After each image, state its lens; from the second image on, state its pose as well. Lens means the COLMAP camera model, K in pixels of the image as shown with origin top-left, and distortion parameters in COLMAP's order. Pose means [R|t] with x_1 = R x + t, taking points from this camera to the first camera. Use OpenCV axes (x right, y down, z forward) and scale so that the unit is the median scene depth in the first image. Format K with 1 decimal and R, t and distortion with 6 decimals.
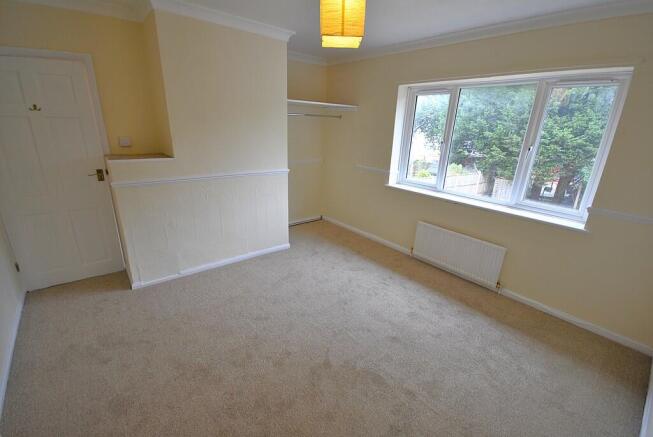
lens RADIAL K [[289.2, 0, 325.9], [0, 289.2, 224.4], [0, 0, 1]] dist [-0.002056, -0.001100]
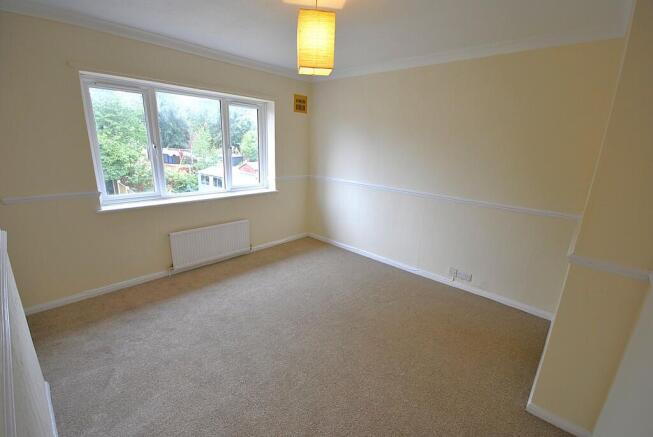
lens RADIAL K [[289.2, 0, 331.2], [0, 289.2, 224.2], [0, 0, 1]] dist [-0.002056, -0.001100]
pose [[-0.133554, -0.312918, 0.940343, -0.164267], [0.284465, 0.896812, 0.338834, -0.056294], [-0.949338, 0.312748, -0.030758, 0.149912]]
